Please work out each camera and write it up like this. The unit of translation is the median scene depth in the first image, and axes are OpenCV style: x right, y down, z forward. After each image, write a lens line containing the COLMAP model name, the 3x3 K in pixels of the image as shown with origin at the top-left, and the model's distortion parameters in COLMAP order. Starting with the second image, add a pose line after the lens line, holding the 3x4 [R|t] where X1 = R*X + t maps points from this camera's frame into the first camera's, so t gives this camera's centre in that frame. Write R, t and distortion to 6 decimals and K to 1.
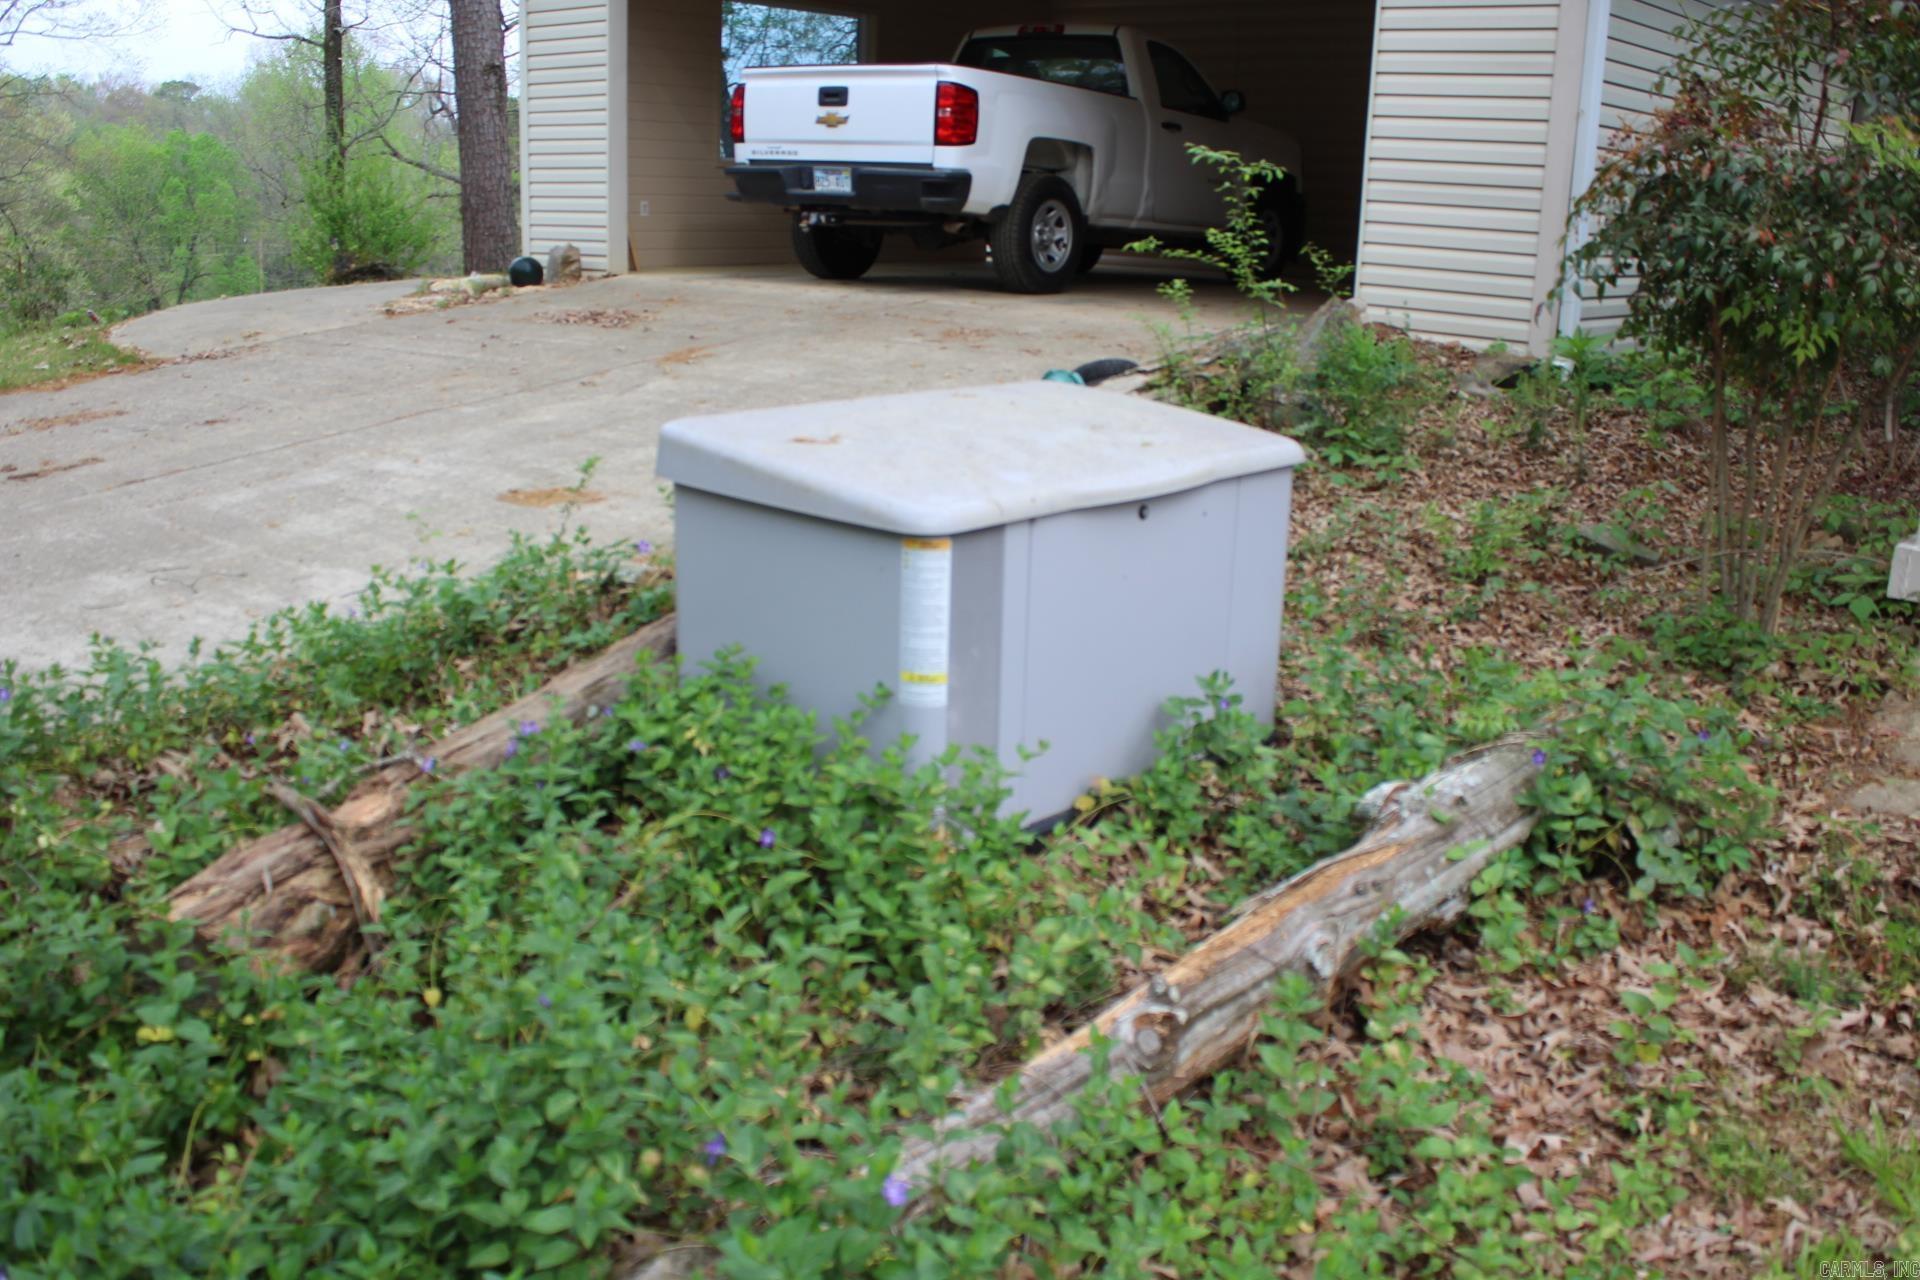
lens RADIAL K [[1813.0, 0, 957.2], [0, 1813.0, 644.4], [0, 0, 1]] dist [-0.042983, 0.000000]
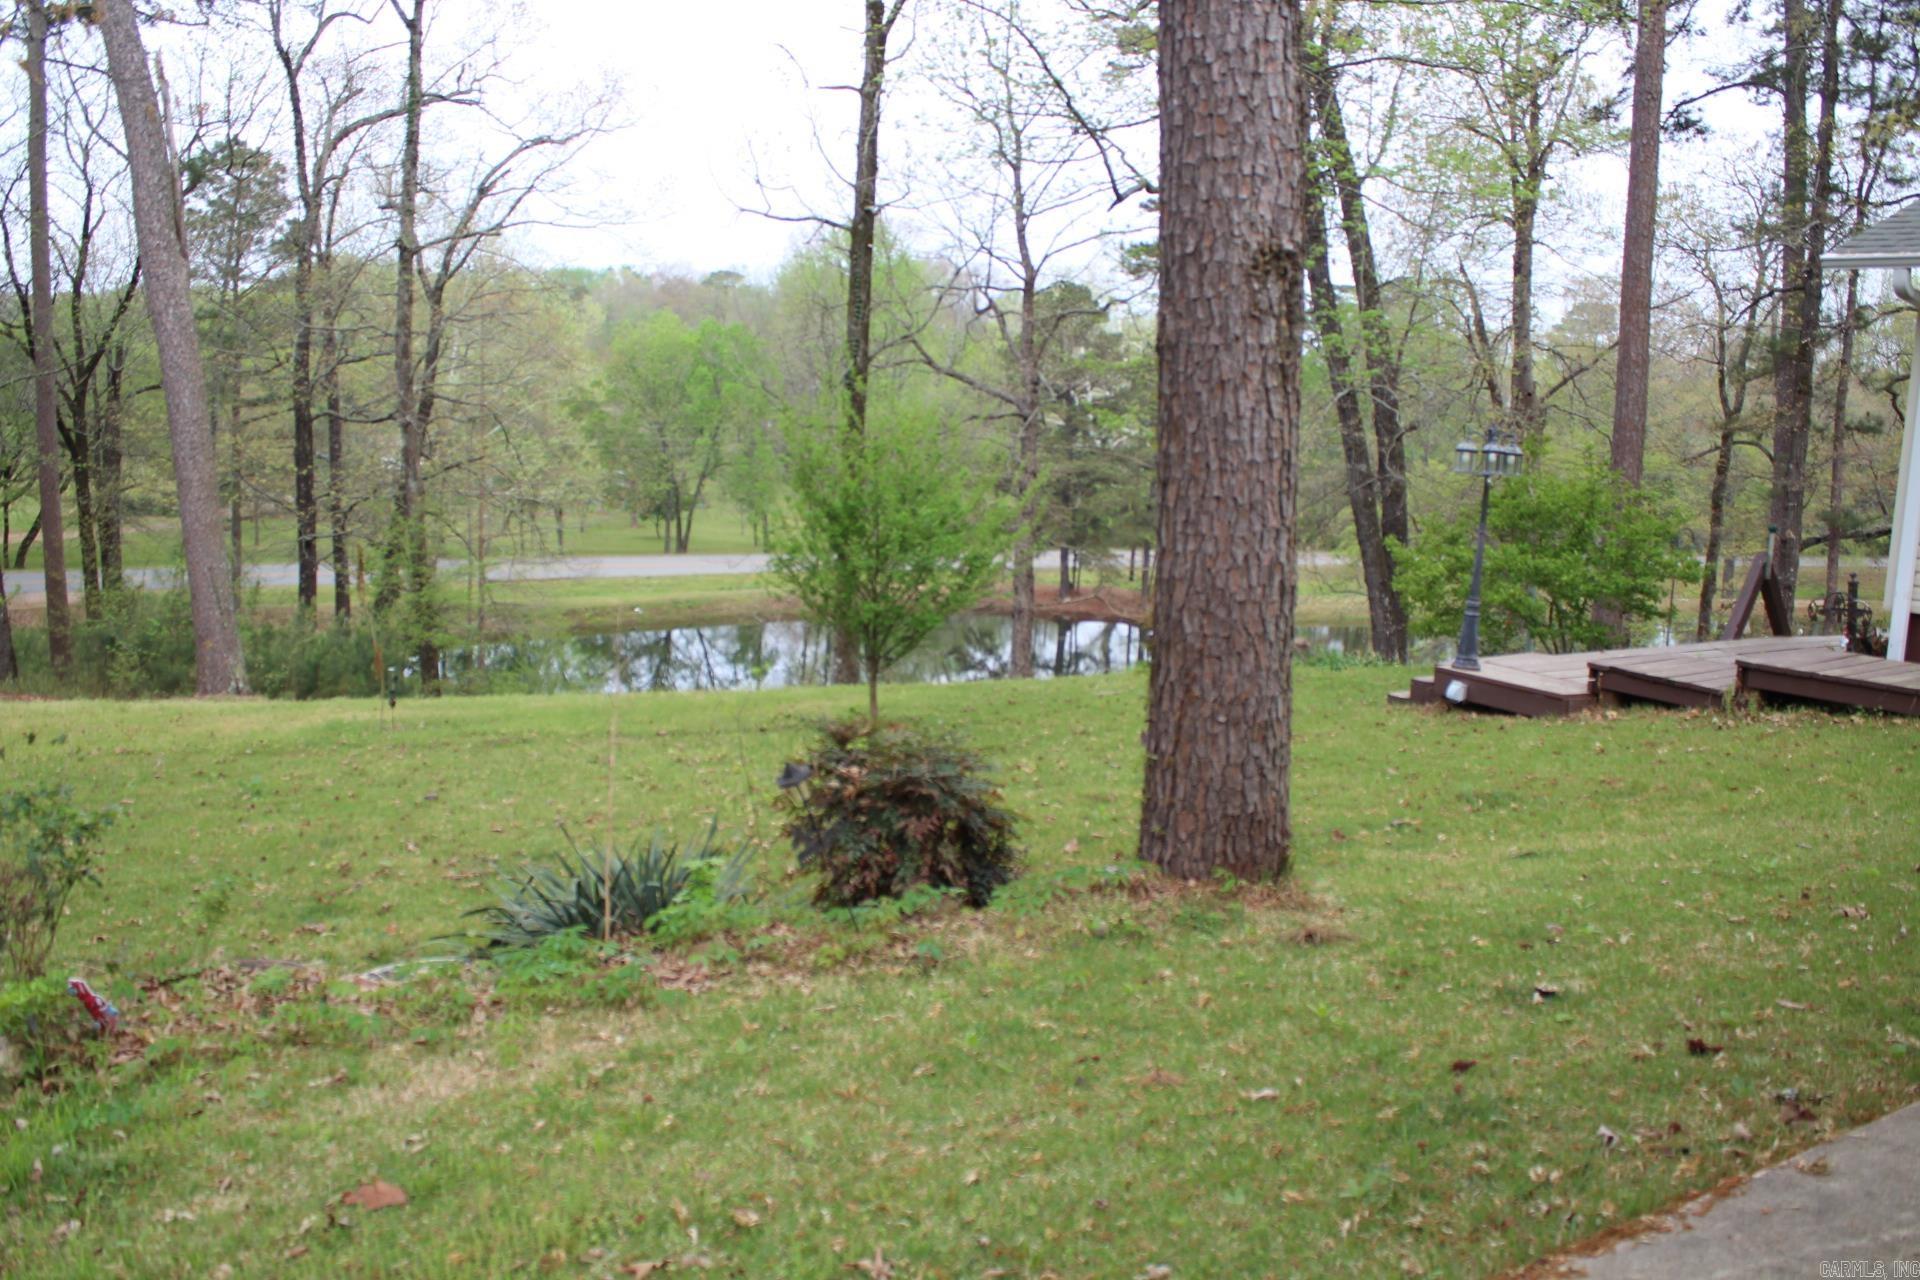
lens RADIAL K [[1813.0, 0, 955.6], [0, 1813.0, 635.4], [0, 0, 1]] dist [-0.042983, 0.000000]
pose [[0.963405, 0.043351, -0.264520, -0.301908], [-0.070261, 0.993171, -0.093133, -0.285572], [0.258677, 0.108310, 0.959873, 0.888833]]
